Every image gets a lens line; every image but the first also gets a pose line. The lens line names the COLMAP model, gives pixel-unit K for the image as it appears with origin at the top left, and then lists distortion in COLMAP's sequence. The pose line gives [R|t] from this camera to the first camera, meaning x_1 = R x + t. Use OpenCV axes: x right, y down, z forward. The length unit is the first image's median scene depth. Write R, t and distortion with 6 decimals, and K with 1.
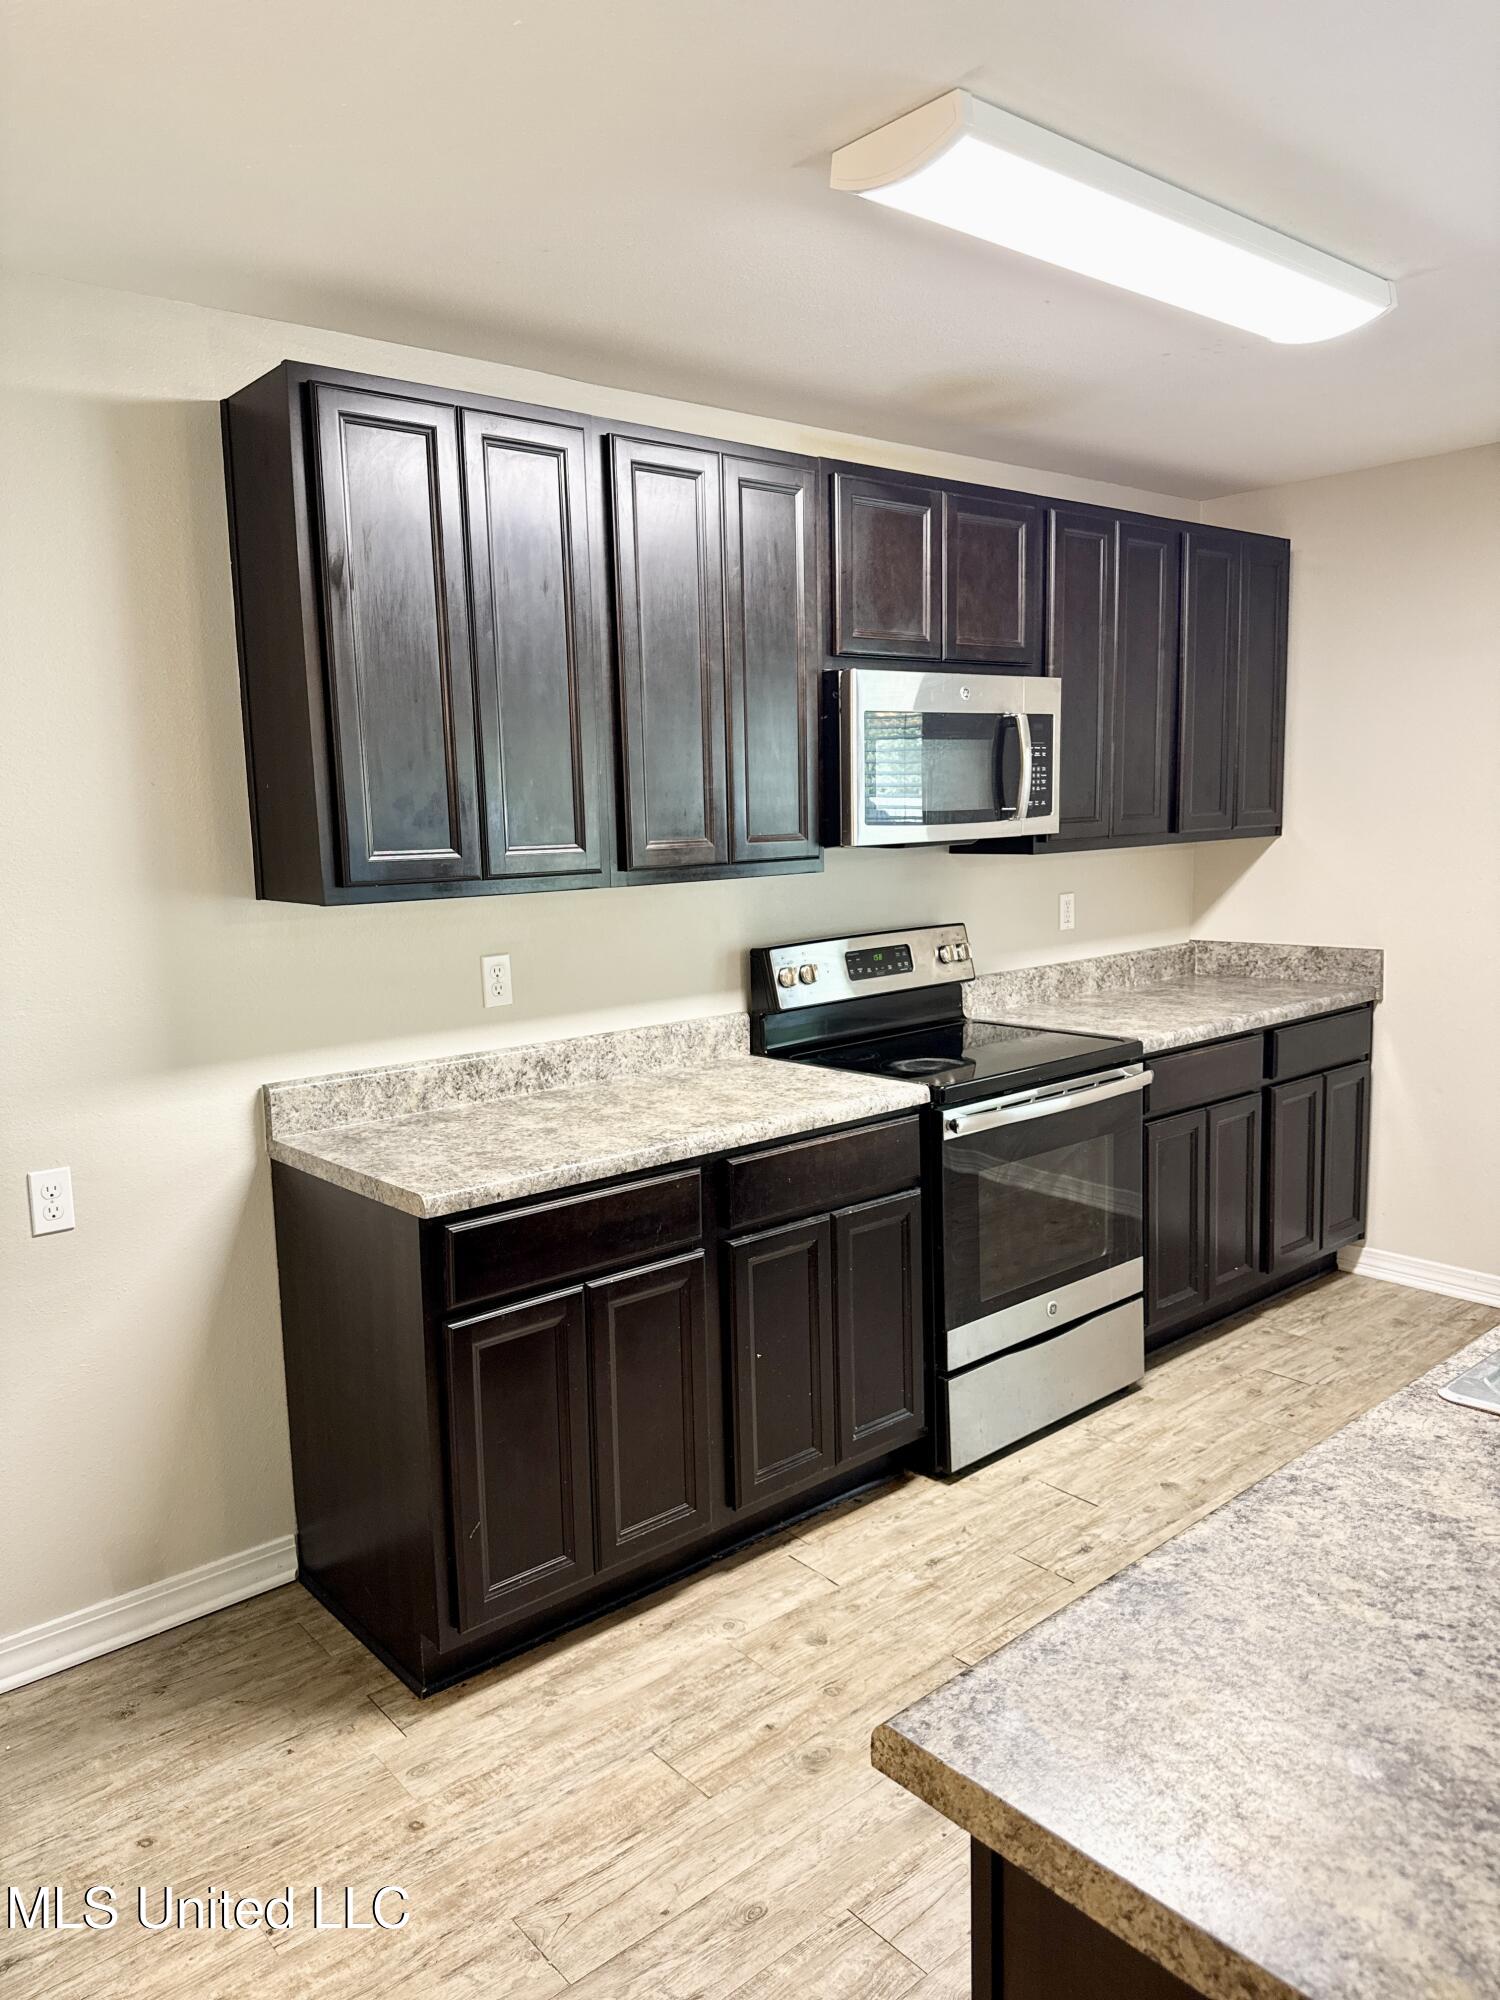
lens RADIAL K [[1407.9, 0, 753.0], [0, 1407.9, 987.5], [0, 0, 1]] dist [0.070992, -0.114854]
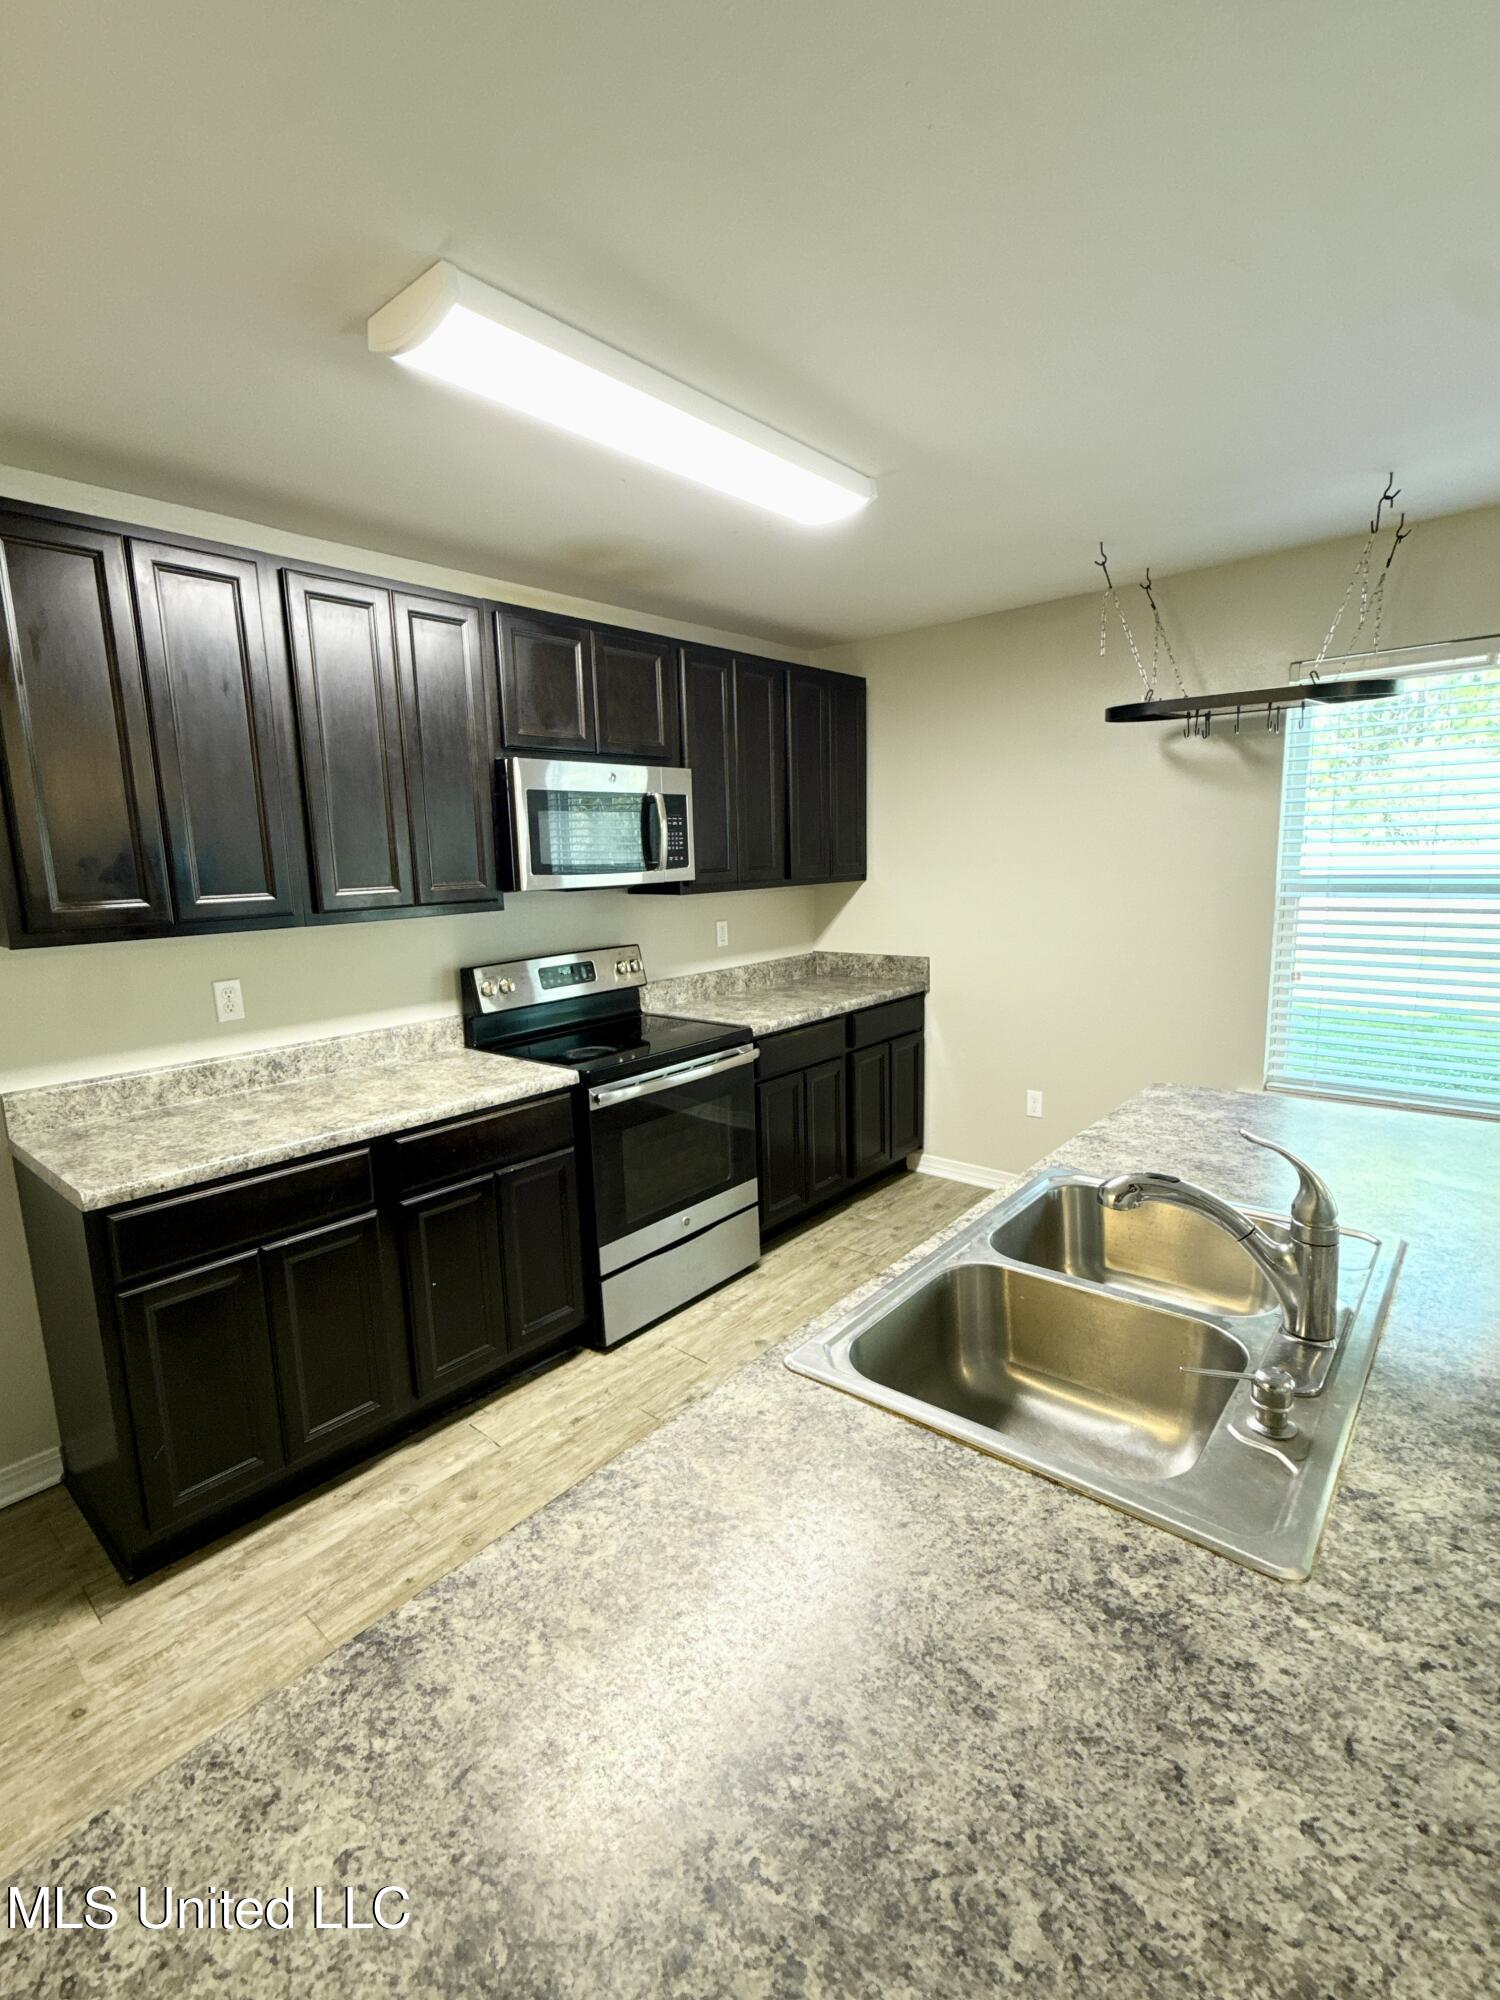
lens RADIAL K [[908.3, 0, 751.8], [0, 908.3, 1002.7], [0, 0, 1]] dist [0.002906, -0.001023]
pose [[0.988465, -0.025204, 0.149339, 0.162162], [0.020211, 0.999188, 0.034859, -0.022278], [-0.150096, -0.031439, 0.988171, 0.116301]]
